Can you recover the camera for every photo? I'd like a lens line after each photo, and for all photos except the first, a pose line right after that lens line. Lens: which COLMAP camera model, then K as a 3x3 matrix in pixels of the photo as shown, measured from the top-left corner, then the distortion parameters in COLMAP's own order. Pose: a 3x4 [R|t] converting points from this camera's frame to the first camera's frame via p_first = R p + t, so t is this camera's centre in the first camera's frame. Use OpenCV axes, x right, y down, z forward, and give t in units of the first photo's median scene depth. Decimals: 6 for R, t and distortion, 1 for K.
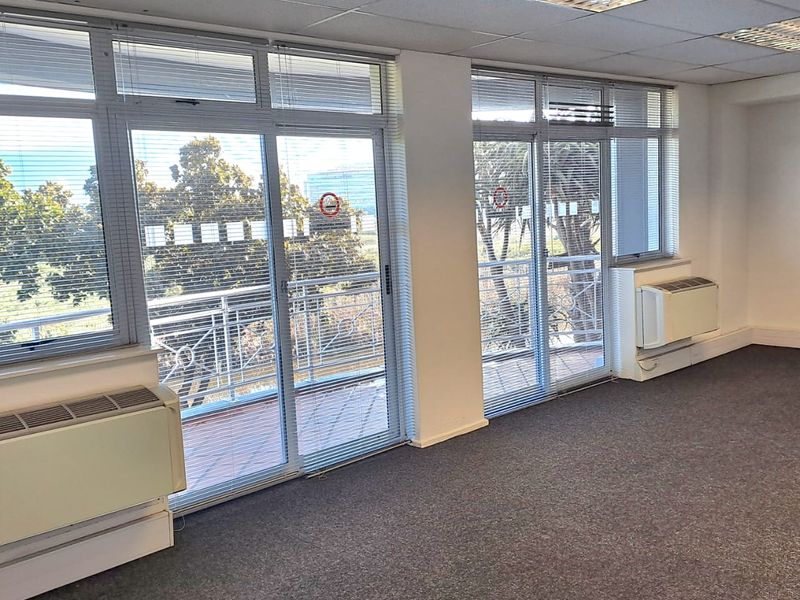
lens RADIAL K [[780.0, 0, 400.0], [0, 780.0, 300.0], [0, 0, 1]] dist [0.132918, -0.230447]
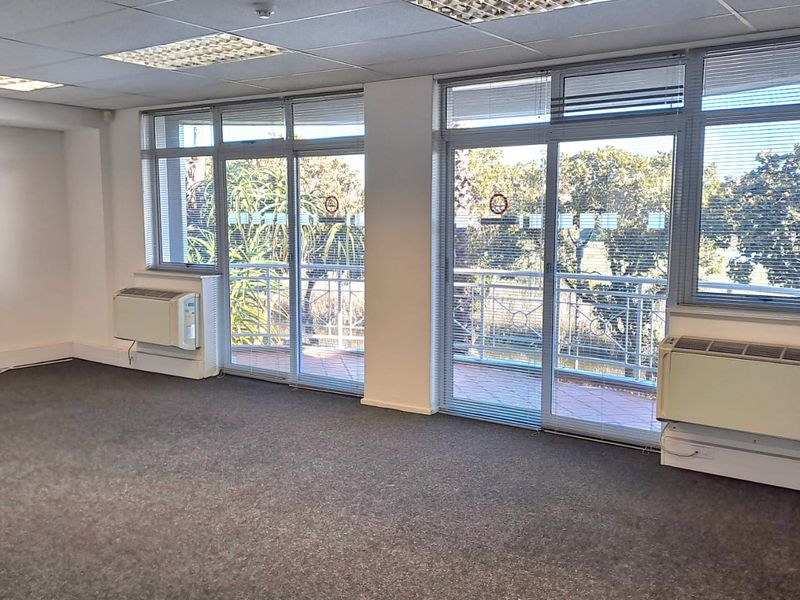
lens RADIAL K [[780.0, 0, 400.0], [0, 780.0, 300.0], [0, 0, 1]] dist [0.132918, -0.230447]
pose [[0.223794, 0.160768, -0.961286, 1.145888], [-0.127329, 0.982671, 0.134702, -0.139687], [0.966284, 0.092254, 0.240386, 0.709536]]
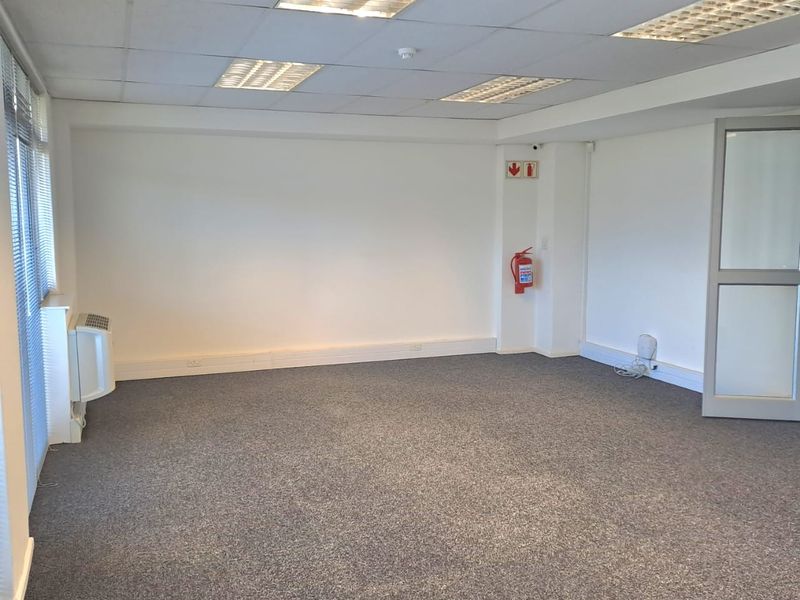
lens RADIAL K [[780.0, 0, 400.0], [0, 780.0, 300.0], [0, 0, 1]] dist [0.132918, -0.230447]
pose [[0.373514, -0.047406, 0.926413, -0.408706], [0.091746, 0.995685, 0.013960, -0.032045], [-0.923077, 0.079781, 0.376251, 0.449295]]
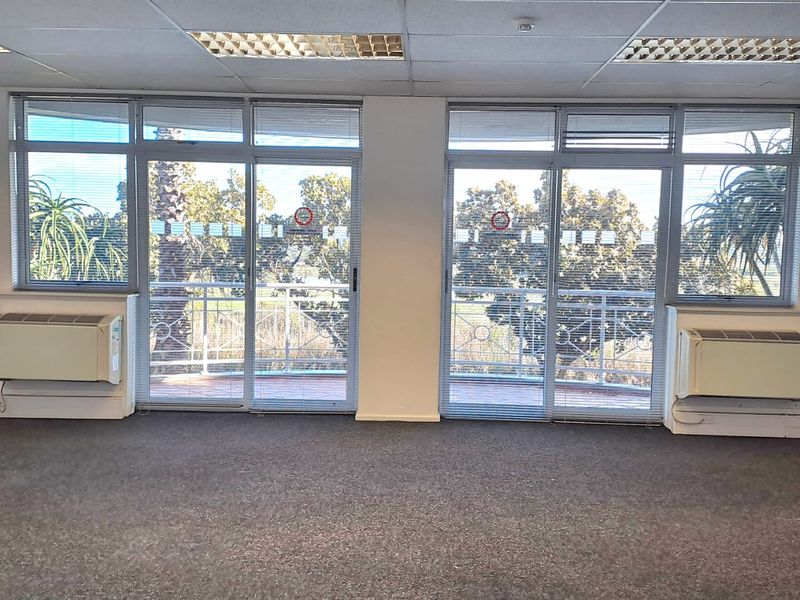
lens RADIAL K [[780.0, 0, 400.0], [0, 780.0, 300.0], [0, 0, 1]] dist [0.132918, -0.230447]
pose [[0.723946, 0.119201, -0.679480, 0.833990], [-0.139808, 0.989871, 0.024695, -0.033159], [0.675541, 0.077119, 0.733278, 0.136124]]
